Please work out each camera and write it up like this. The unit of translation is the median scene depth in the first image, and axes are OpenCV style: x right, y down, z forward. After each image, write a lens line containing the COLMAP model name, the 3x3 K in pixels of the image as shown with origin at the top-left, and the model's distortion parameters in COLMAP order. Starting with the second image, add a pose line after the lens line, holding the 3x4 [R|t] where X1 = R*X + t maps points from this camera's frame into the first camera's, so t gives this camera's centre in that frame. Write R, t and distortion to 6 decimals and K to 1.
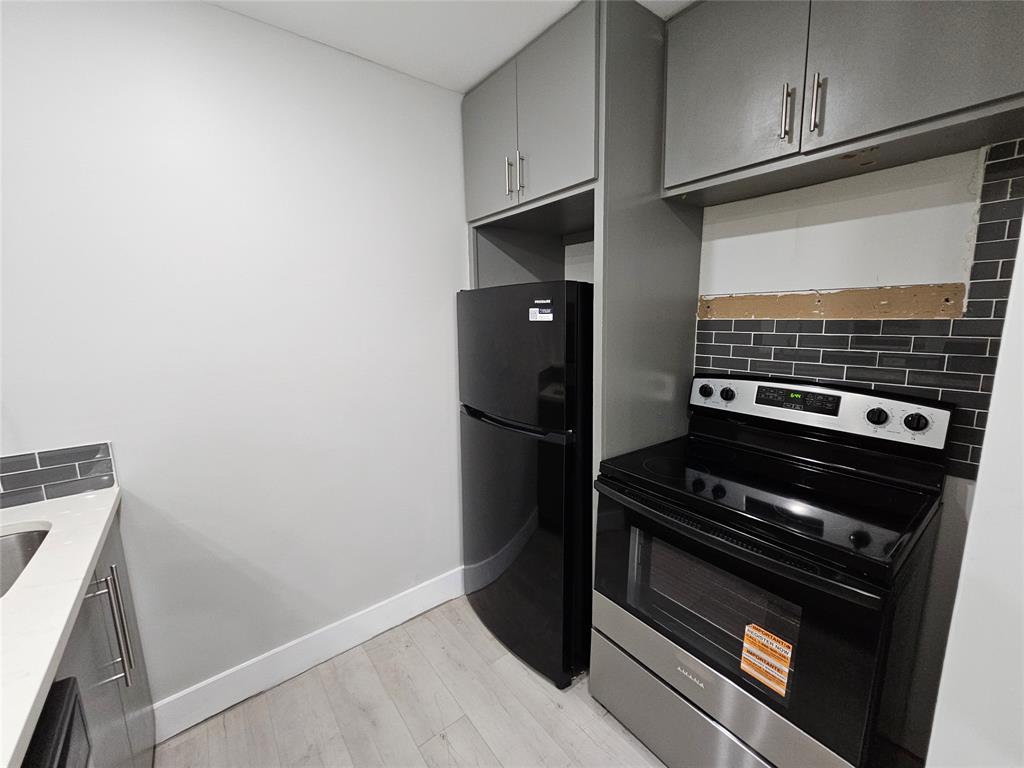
lens RADIAL K [[419.1, 0, 512.7], [0, 419.1, 379.1], [0, 0, 1]] dist [-0.002419, -0.000055]
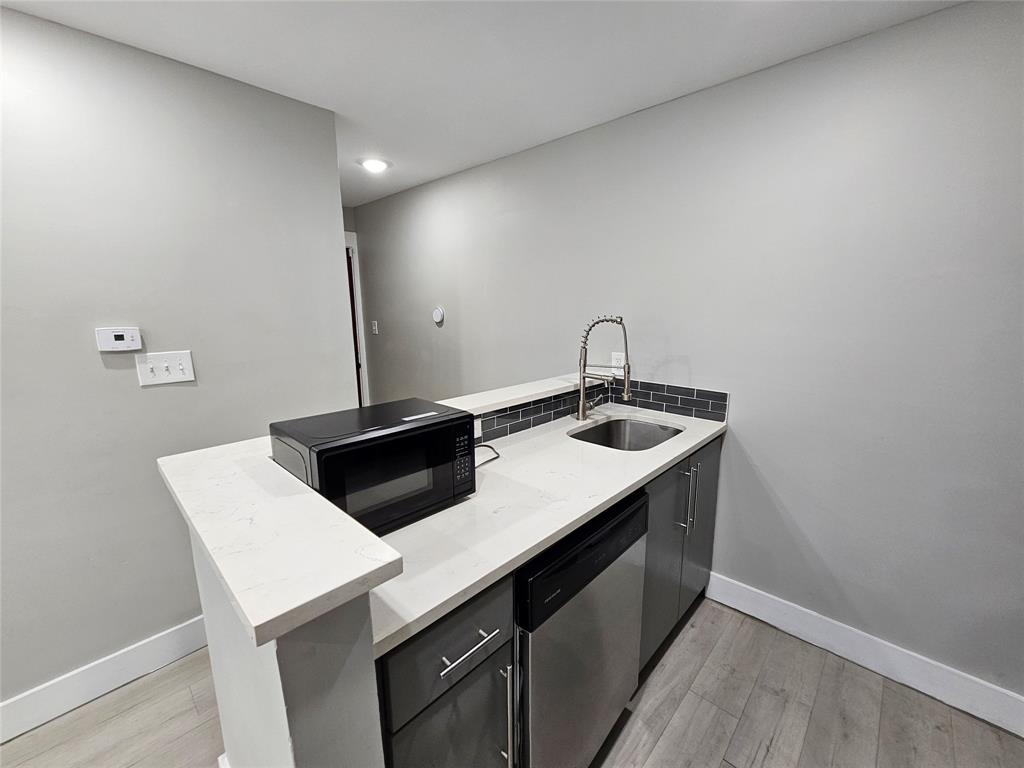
lens RADIAL K [[419.1, 0, 514.8], [0, 419.1, 387.0], [0, 0, 1]] dist [-0.002419, -0.000055]
pose [[0.145179, 0.216833, -0.965353, 0.339891], [-0.152063, 0.968988, 0.194781, -0.044736], [0.977650, 0.118517, 0.173649, -0.026090]]
